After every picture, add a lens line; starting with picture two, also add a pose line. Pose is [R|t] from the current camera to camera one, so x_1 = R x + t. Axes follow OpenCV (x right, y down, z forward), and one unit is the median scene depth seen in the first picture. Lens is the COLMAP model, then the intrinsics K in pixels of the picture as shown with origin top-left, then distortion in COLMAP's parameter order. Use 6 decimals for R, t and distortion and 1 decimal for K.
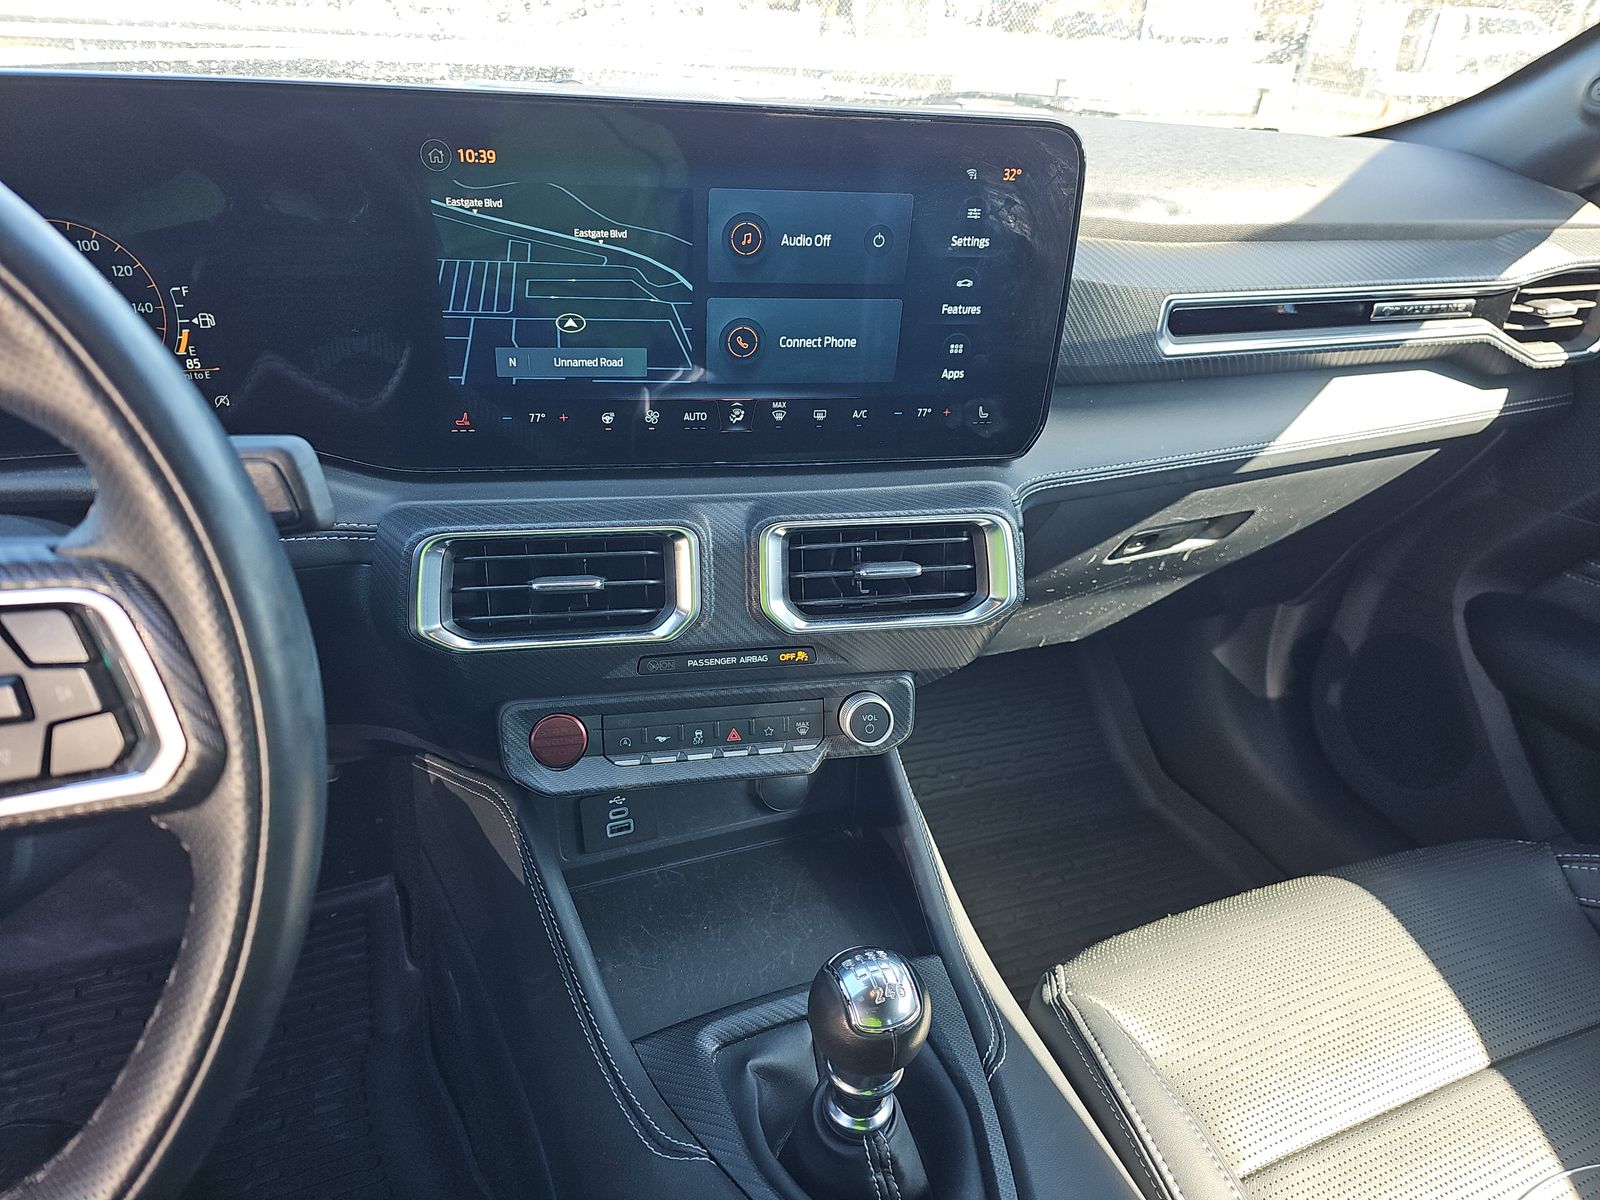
lens RADIAL K [[982.3, 0, 800.0], [0, 982.3, 600.0], [0, 0, 1]] dist [0.006619, -0.043523]
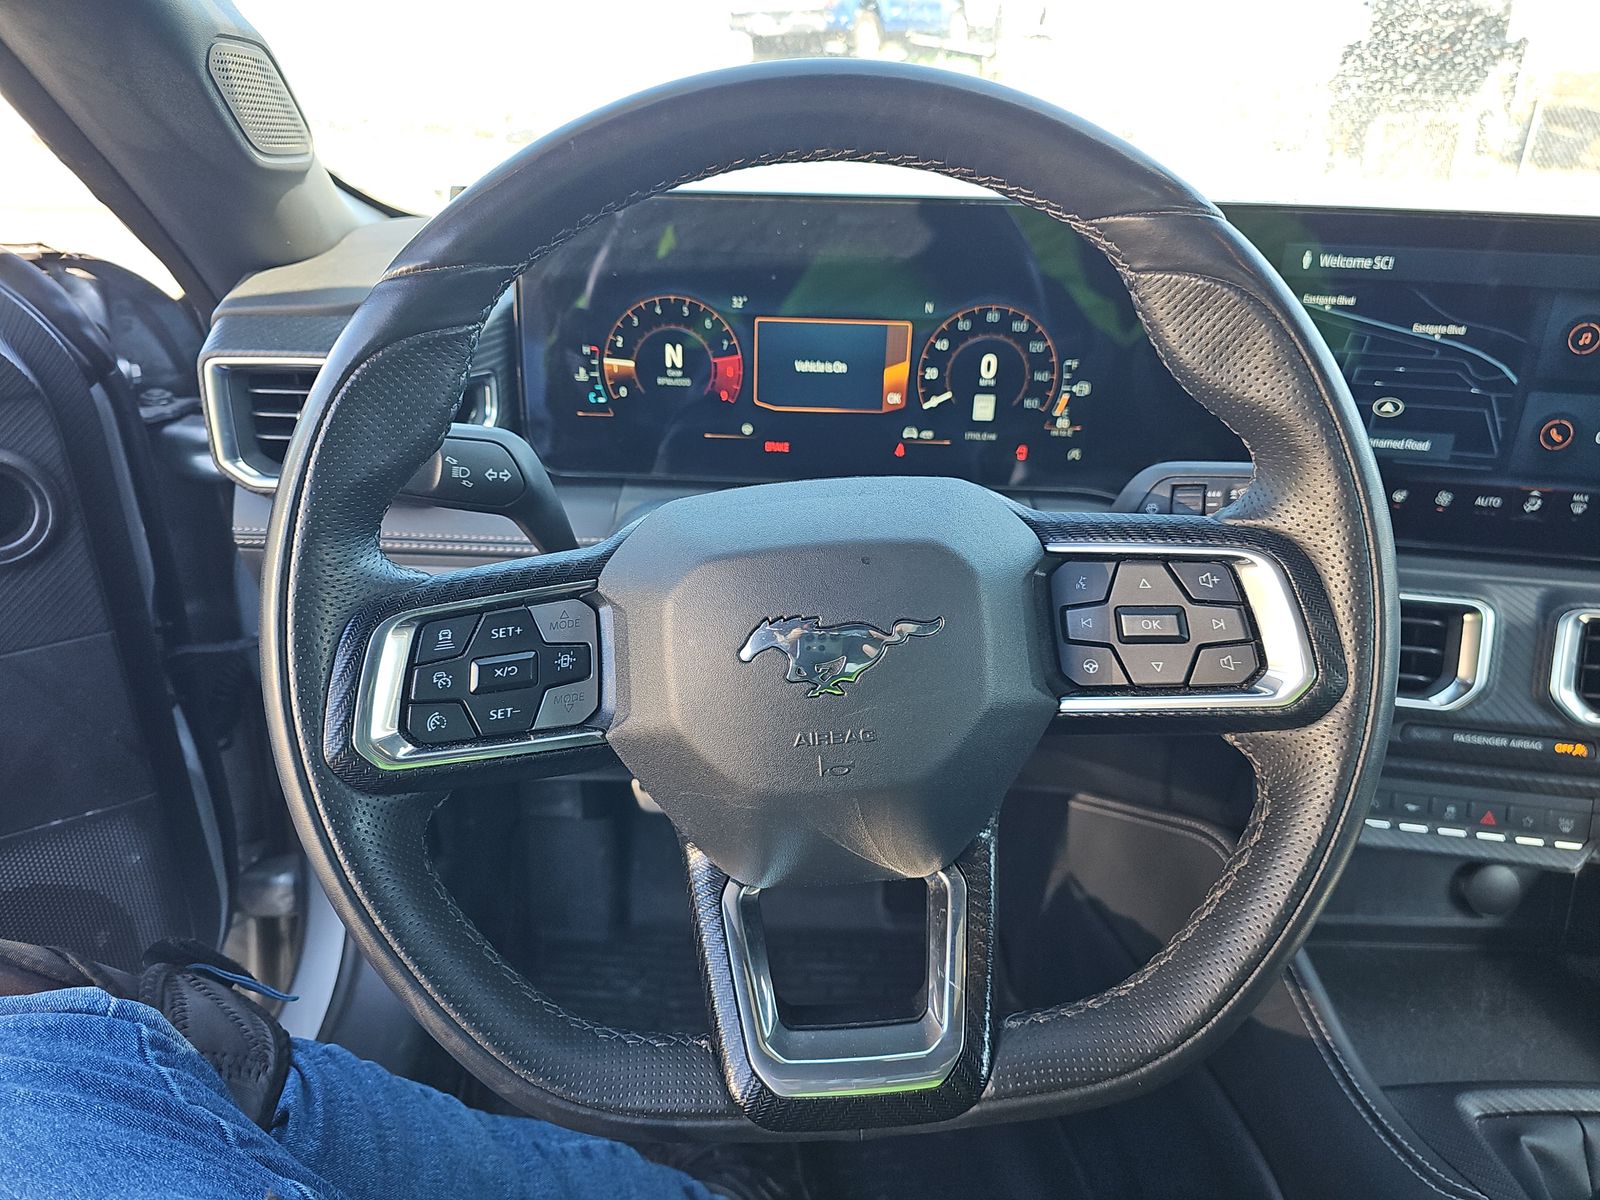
lens RADIAL K [[982.3, 0, 800.0], [0, 982.3, 600.0], [0, 0, 1]] dist [0.006619, -0.043523]
pose [[0.906264, 0.117356, -0.406094, -0.349994], [-0.166185, 0.982248, -0.087012, 0.131249], [0.388674, 0.146343, 0.909679, -0.215149]]
